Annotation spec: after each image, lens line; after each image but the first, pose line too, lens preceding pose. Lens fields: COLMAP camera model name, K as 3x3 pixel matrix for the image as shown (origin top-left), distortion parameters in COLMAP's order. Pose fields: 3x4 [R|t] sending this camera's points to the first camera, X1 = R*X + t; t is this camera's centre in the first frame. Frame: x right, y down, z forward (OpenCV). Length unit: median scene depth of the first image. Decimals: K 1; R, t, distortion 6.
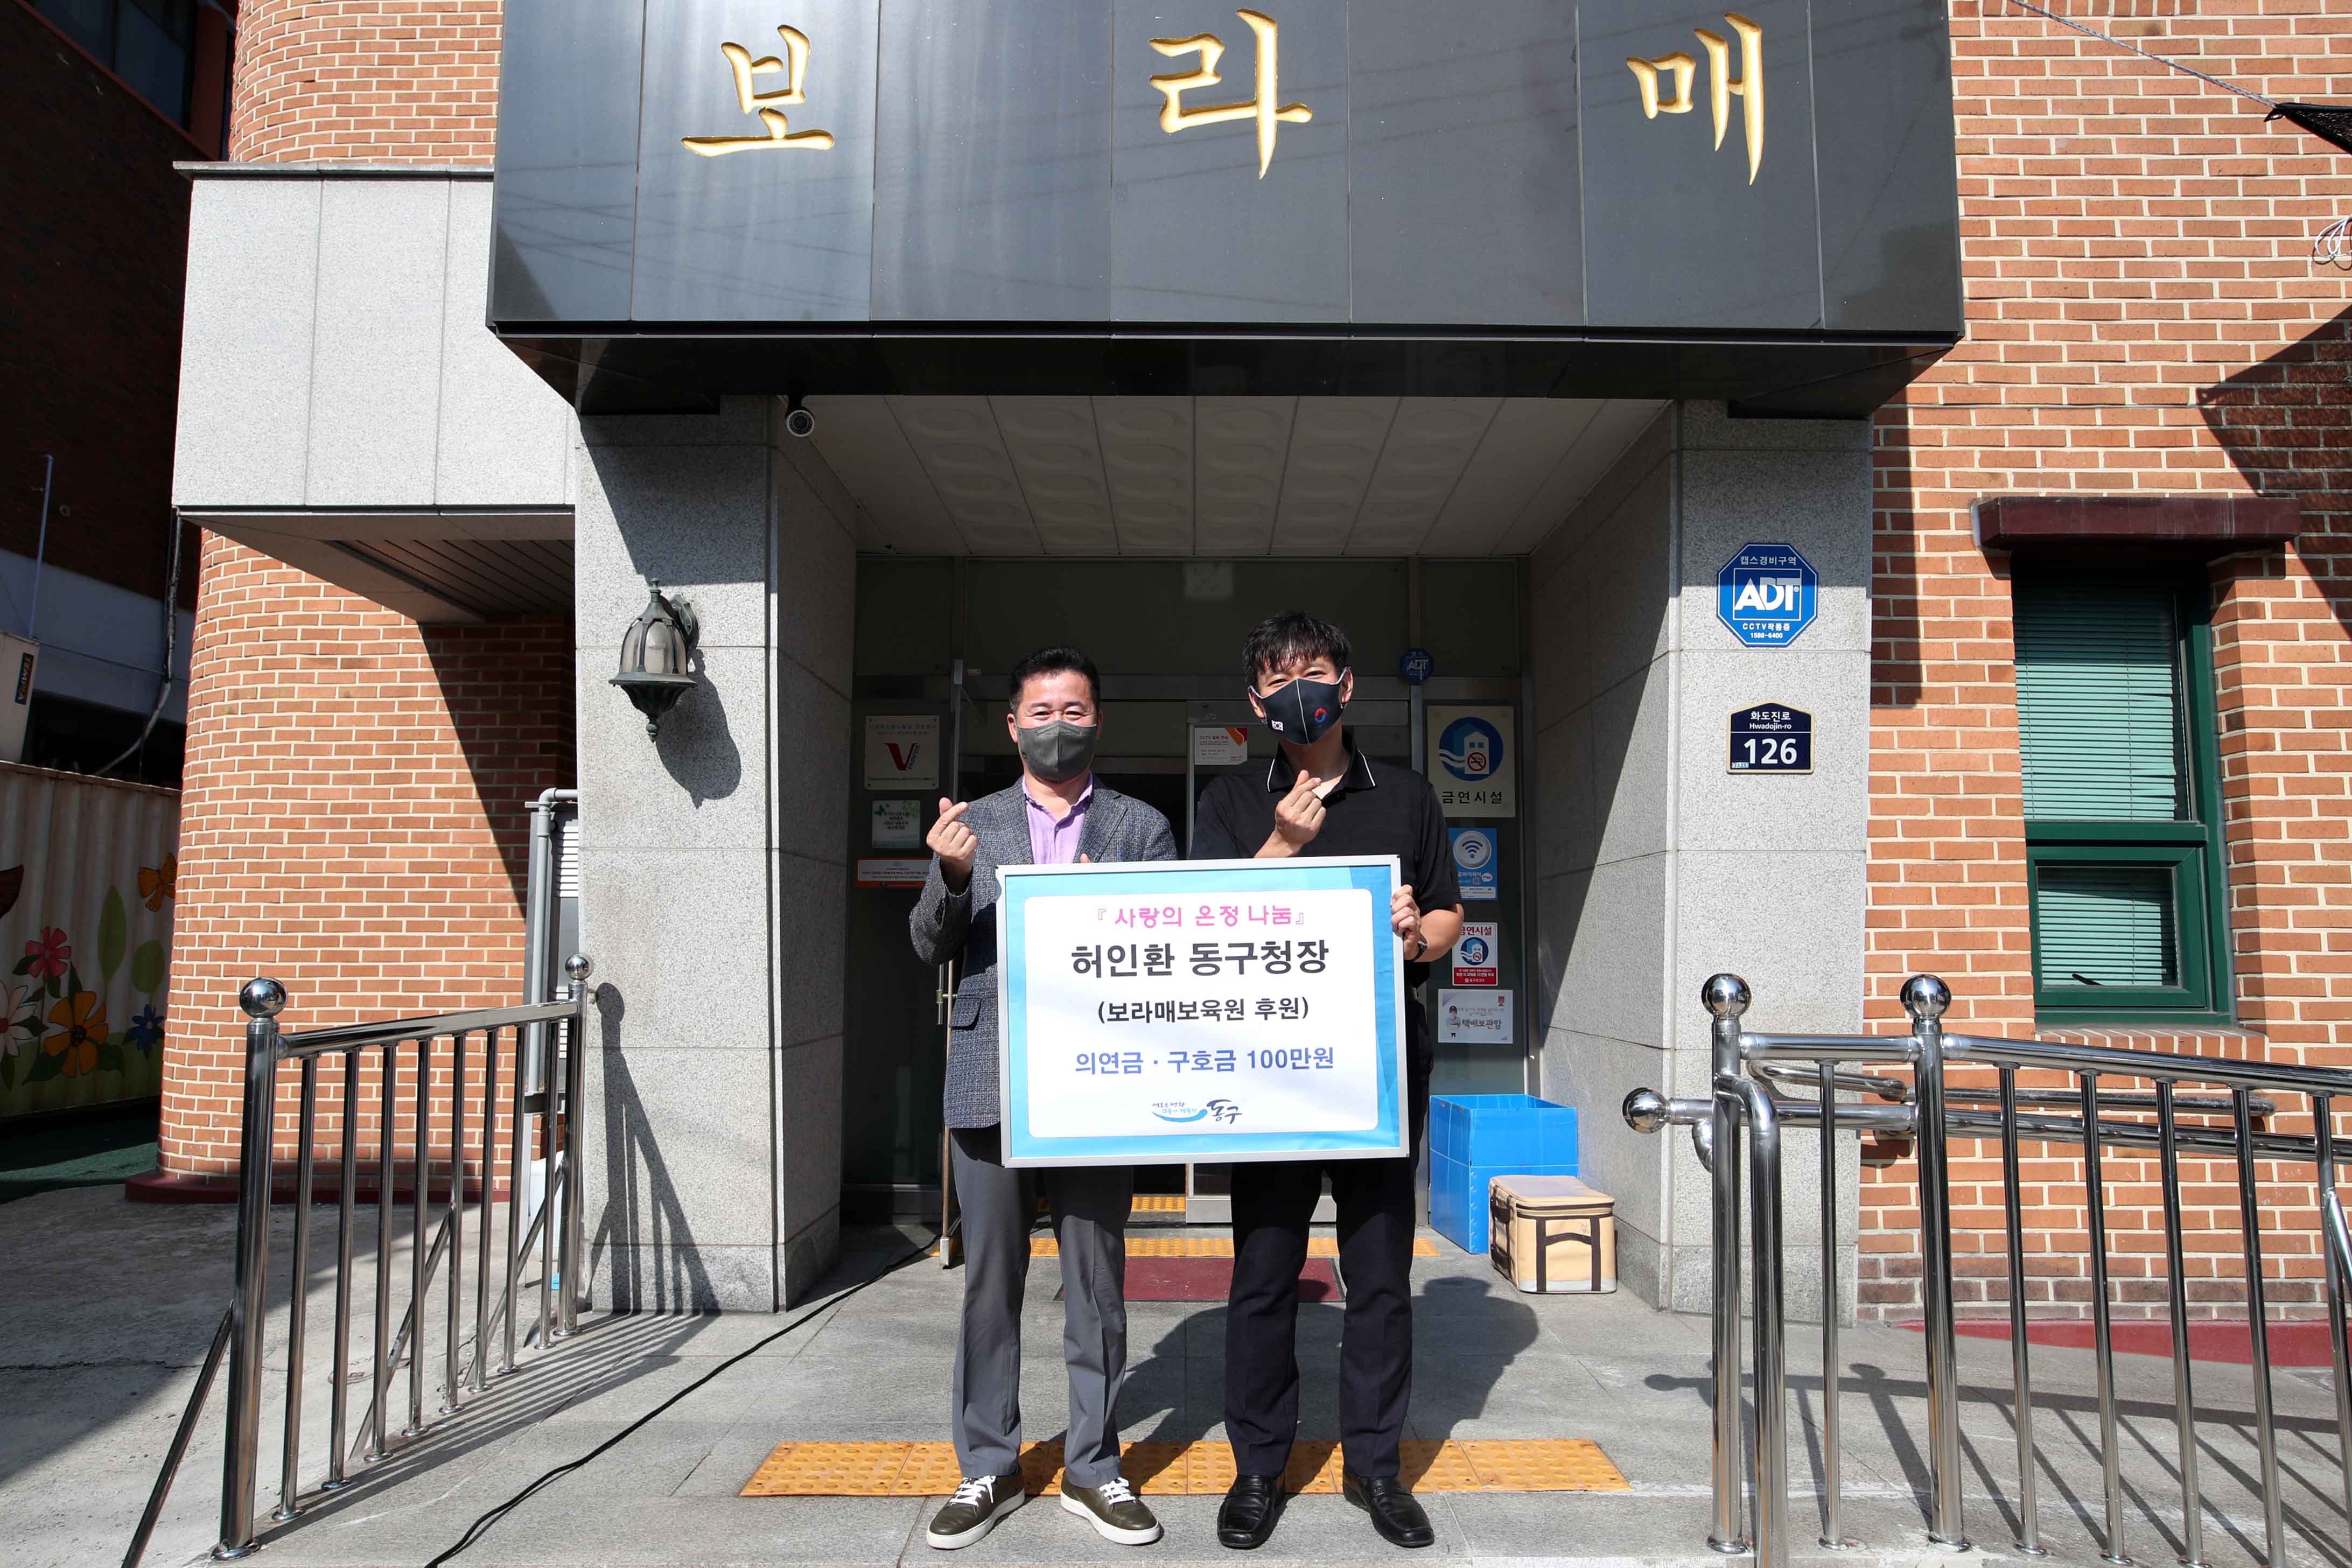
lens RADIAL K [[1427.0, 0, 1193.5], [0, 1427.0, 797.1], [0, 0, 1]] dist [-0.040321, 0.034982]
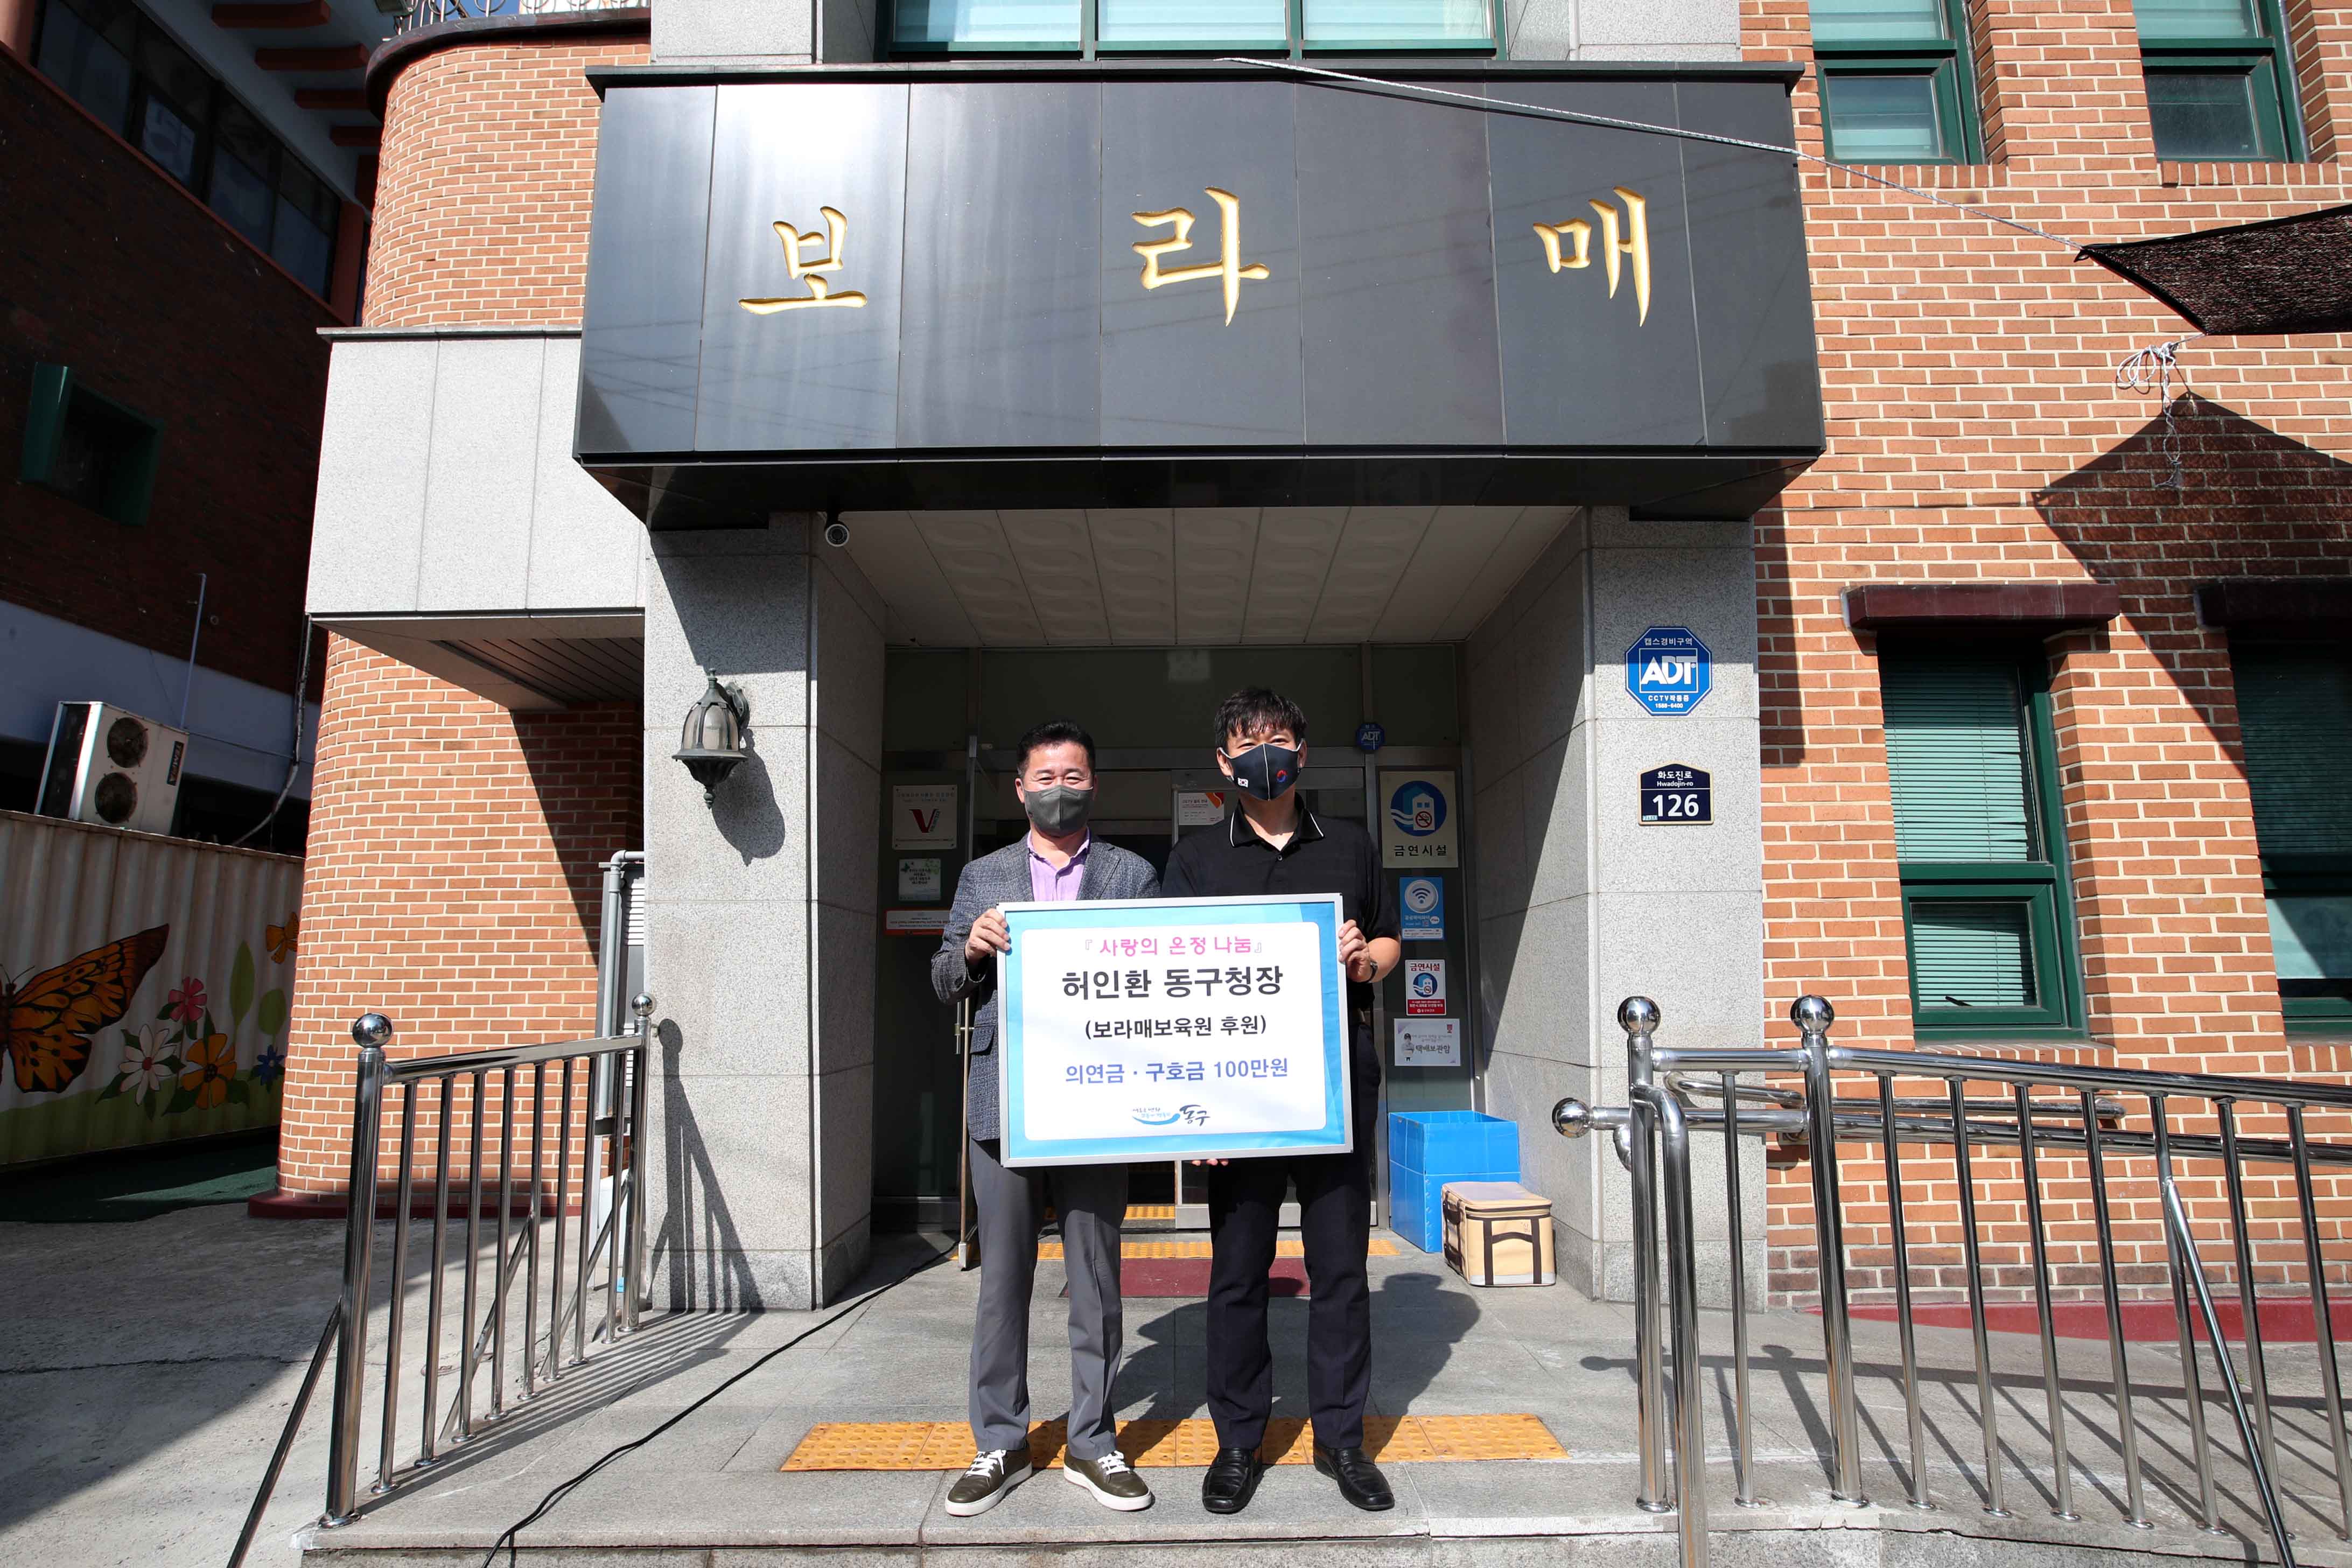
lens RADIAL K [[1247.5, 0, 1176.0], [0, 1247.5, 784.0], [0, 0, 1]] dist [-0.051018, 0.031695]
pose [[0.999923, -0.011794, -0.003854, 0.003716], [0.011549, 0.998233, -0.058293, 0.003936], [0.004534, 0.058244, 0.998292, -0.007881]]
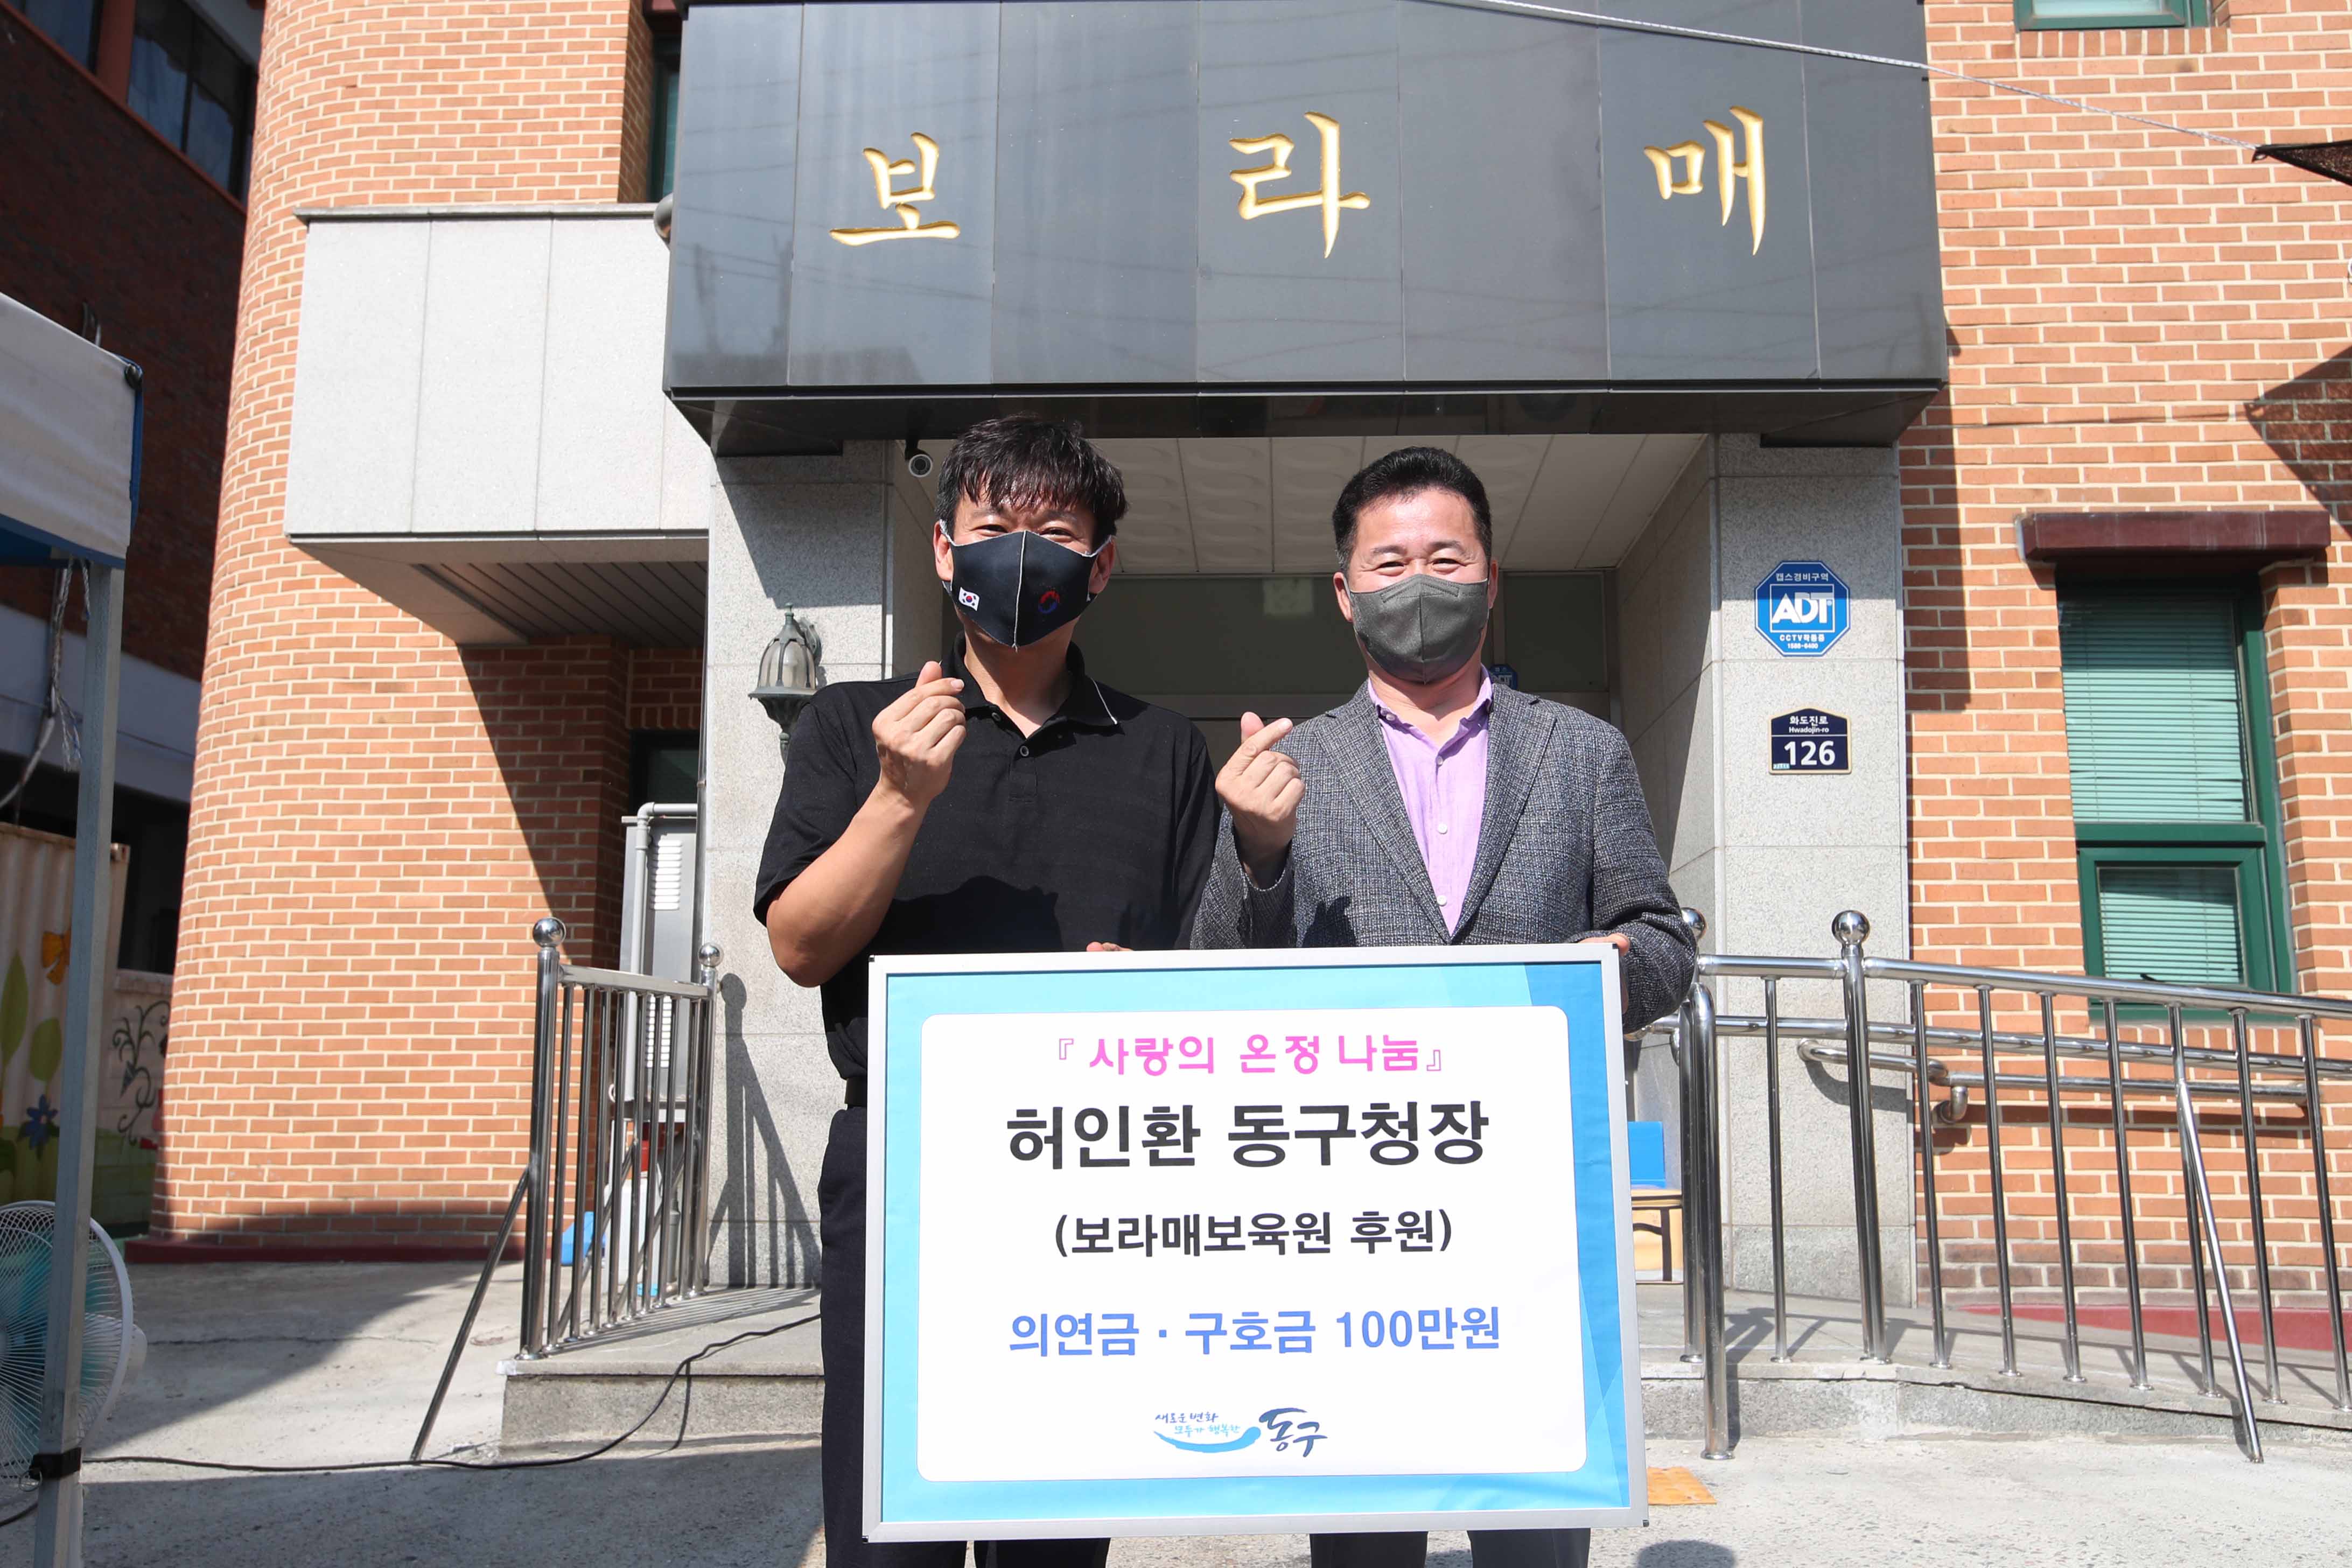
lens RADIAL K [[1996.3, 0, 1209.3], [0, 1996.3, 712.5], [0, 0, 1]] dist [-0.010794, 0.071021]
pose [[0.999357, -0.006887, -0.035196, 0.005675], [0.003861, 0.996345, -0.085331, 0.058610], [0.035655, 0.085140, 0.995731, -0.476697]]
